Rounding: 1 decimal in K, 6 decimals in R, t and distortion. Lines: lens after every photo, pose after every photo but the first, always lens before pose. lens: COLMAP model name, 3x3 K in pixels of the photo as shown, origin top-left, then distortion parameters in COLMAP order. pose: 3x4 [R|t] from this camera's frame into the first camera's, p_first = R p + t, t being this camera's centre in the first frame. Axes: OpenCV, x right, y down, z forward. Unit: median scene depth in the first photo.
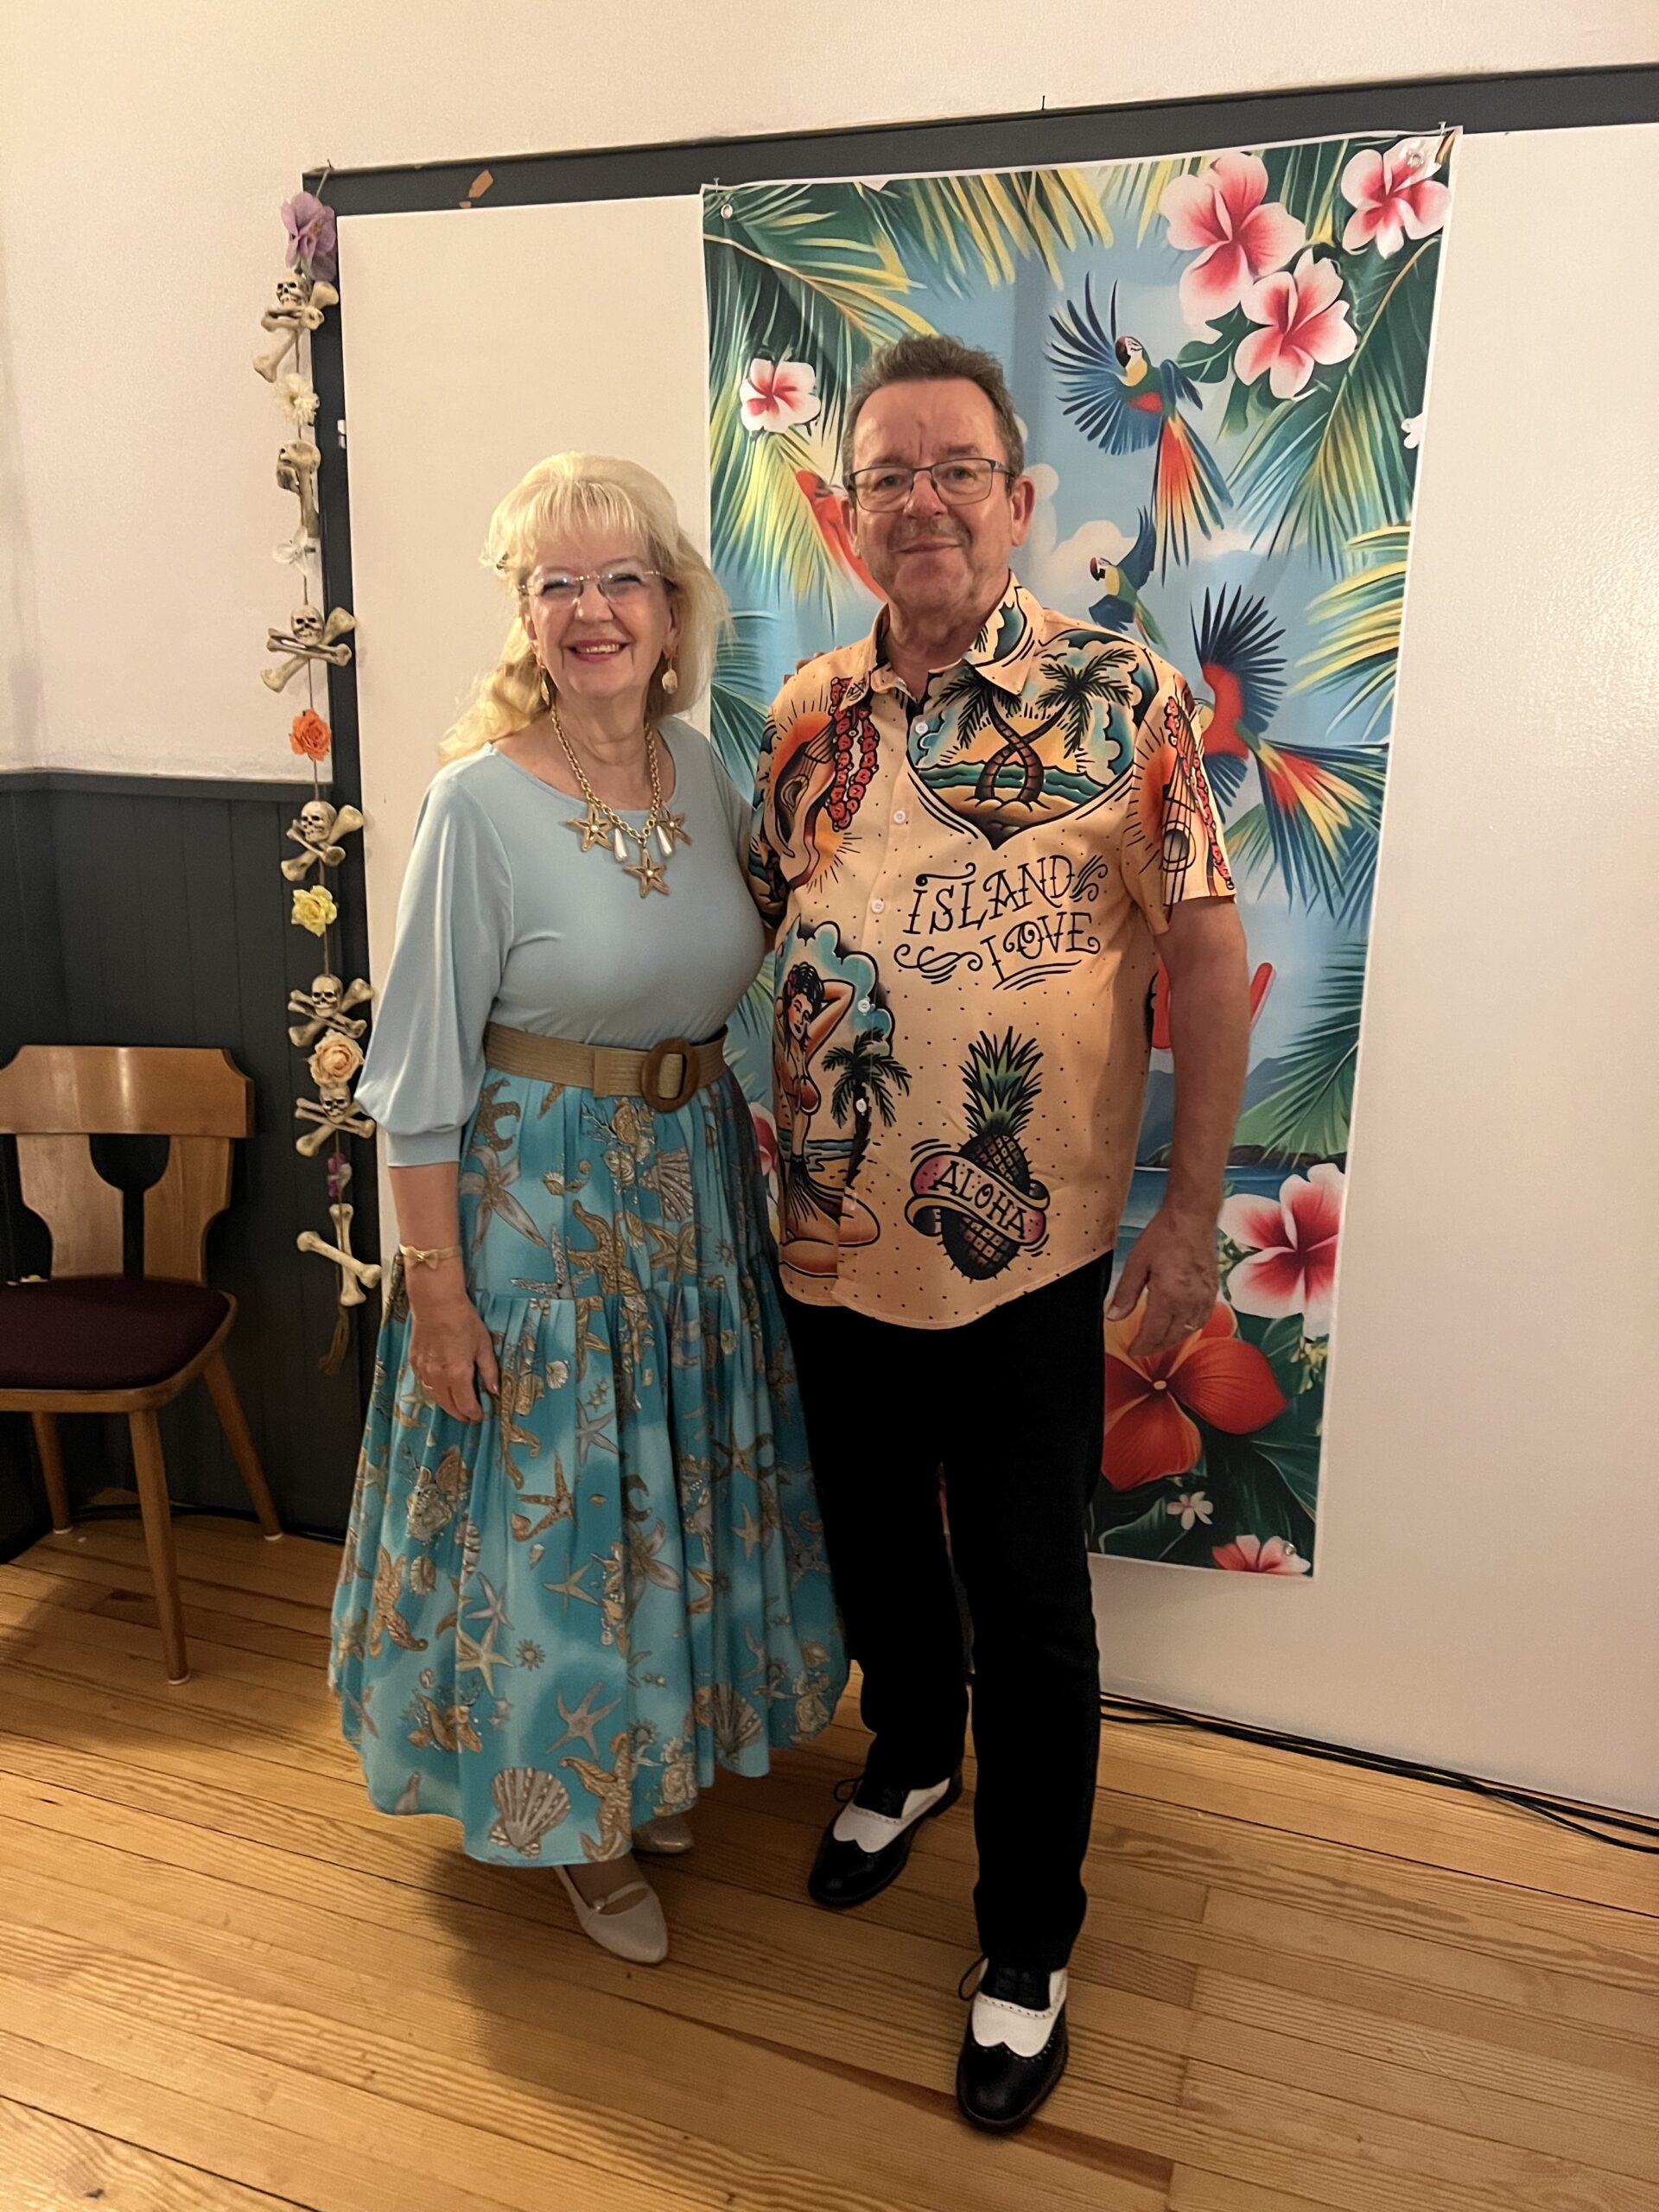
lens RADIAL K [[1655.0, 0, 826.7], [0, 1655.0, 1110.3], [0, 0, 1]] dist [0.047340, -0.050588]
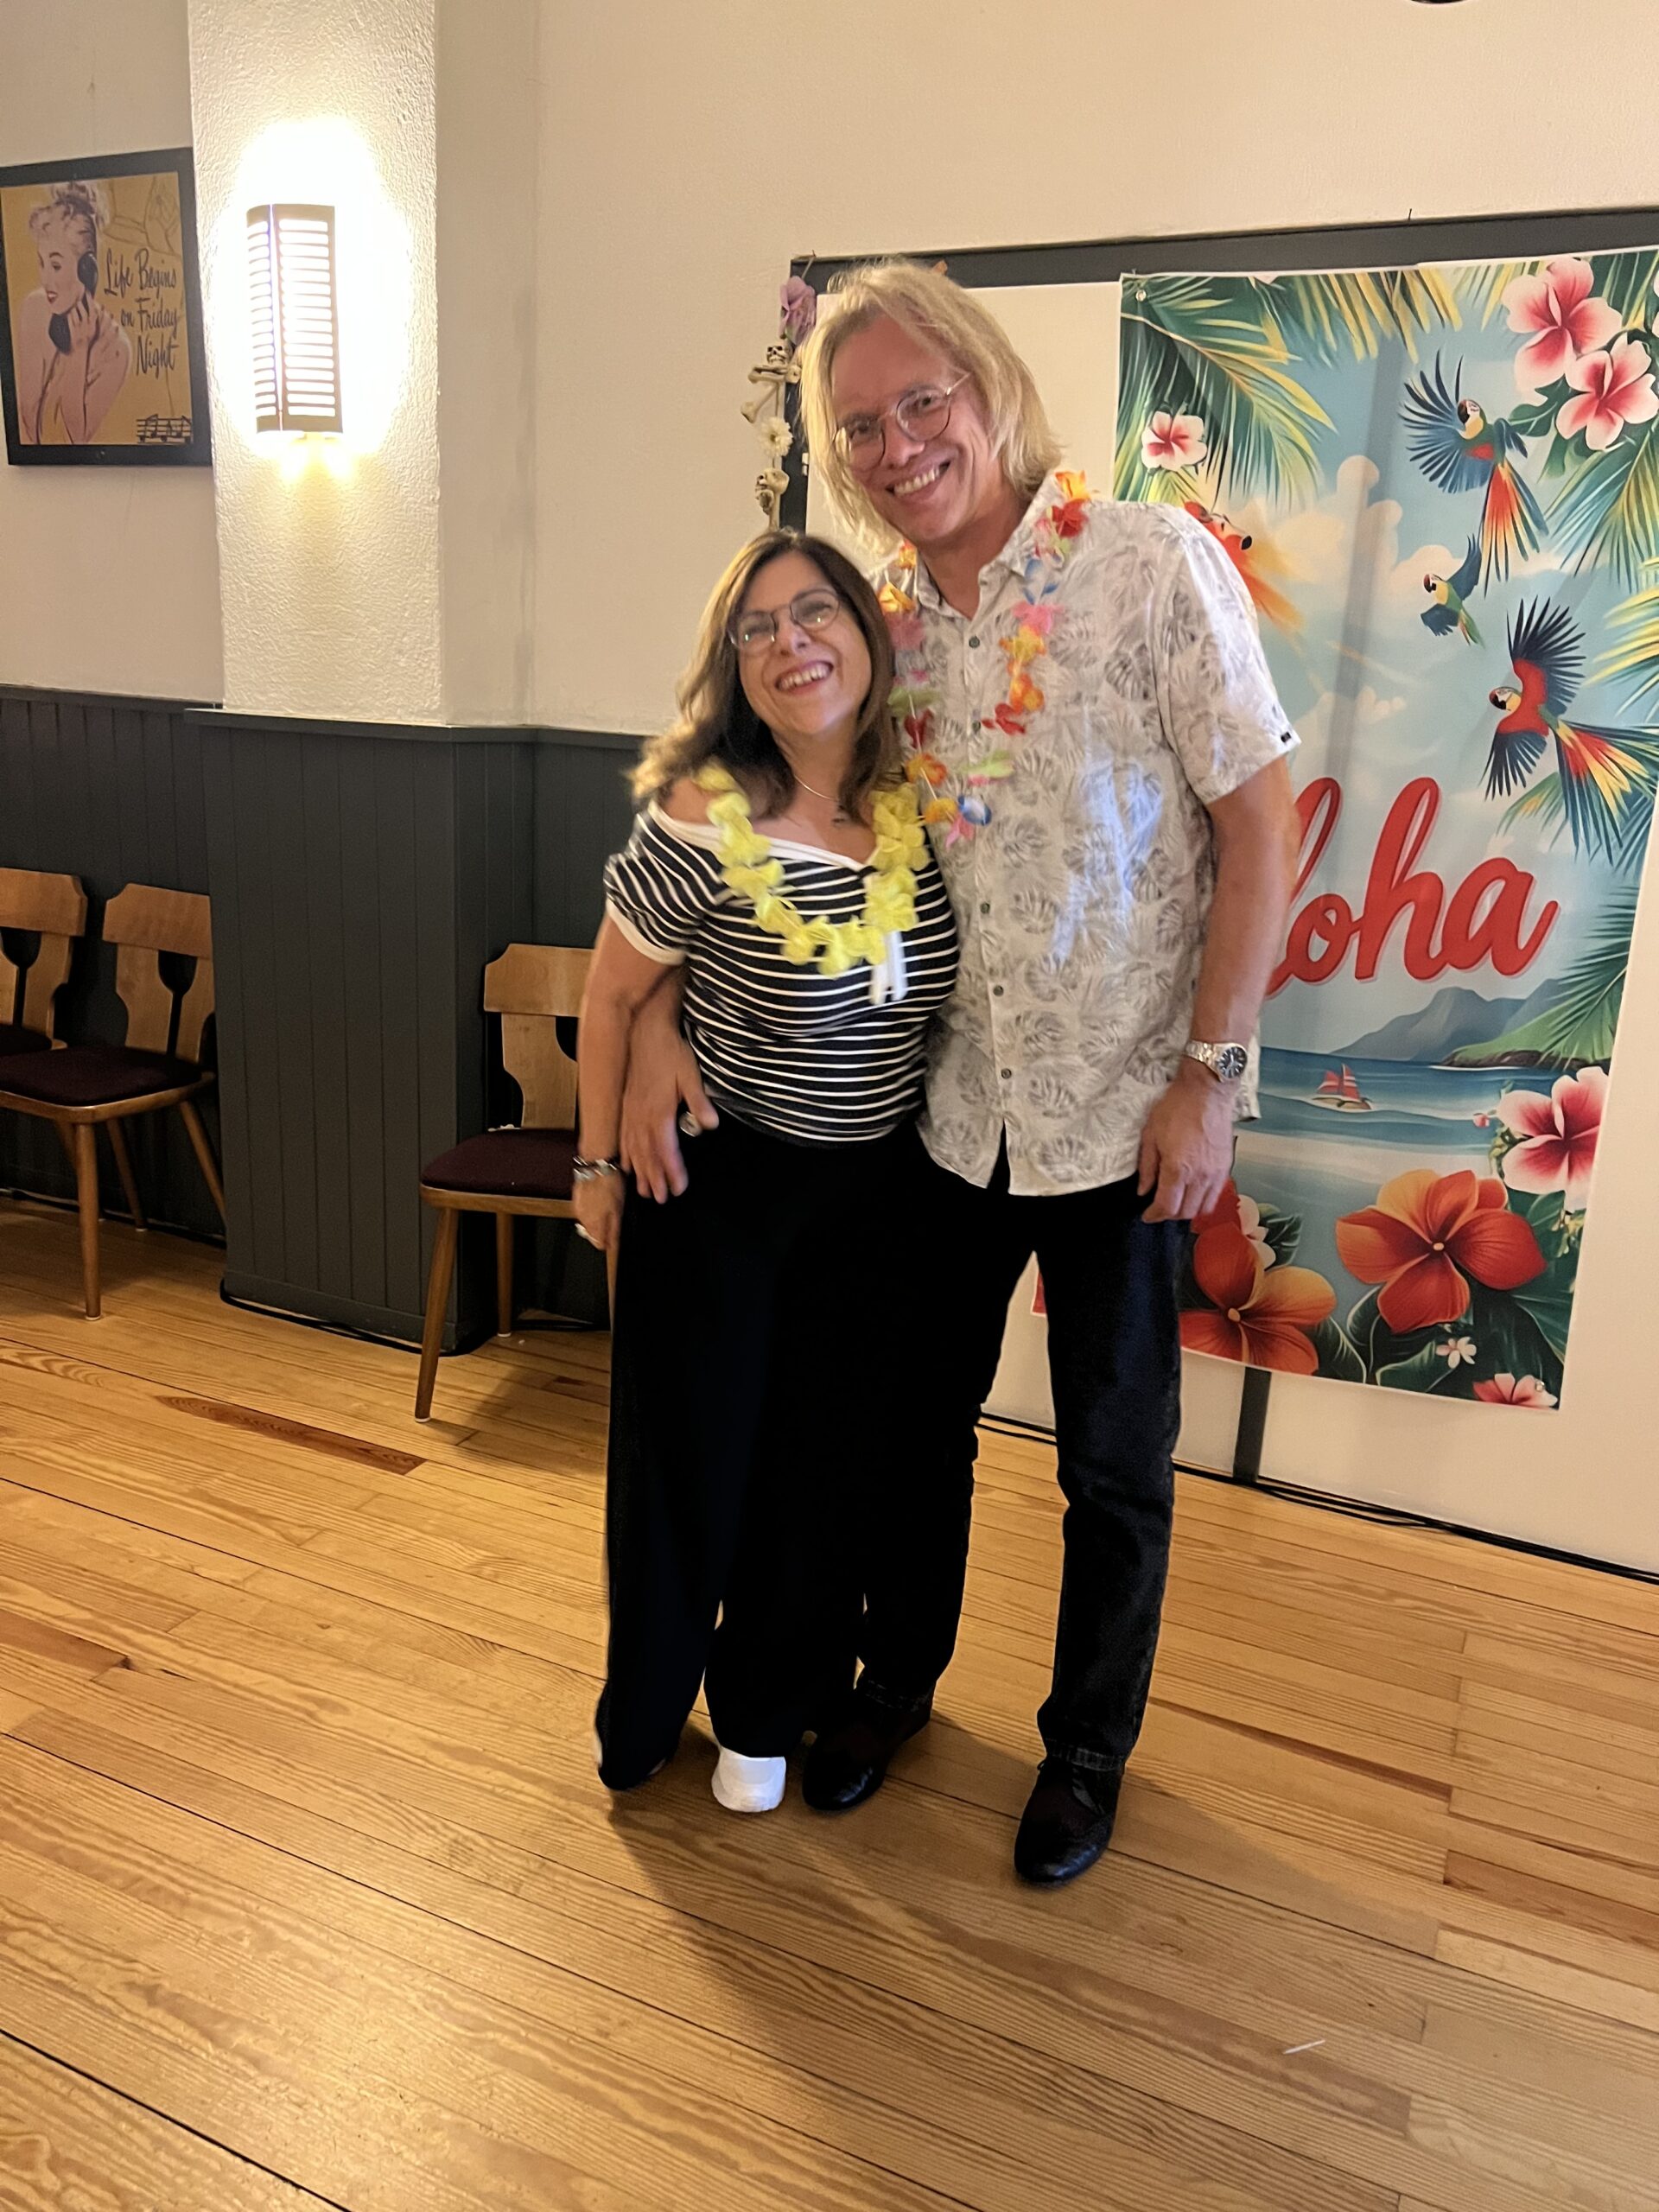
lens RADIAL K [[1655.0, 0, 816.4], [0, 1655.0, 1110.8], [0, 0, 1]] dist [0.047340, -0.050588]
pose [[0.994151, 0.051097, -0.095144, -0.152469], [-0.051221, 0.998687, 0.001133, 0.092585], [0.095077, 0.003747, 0.995463, -0.286366]]
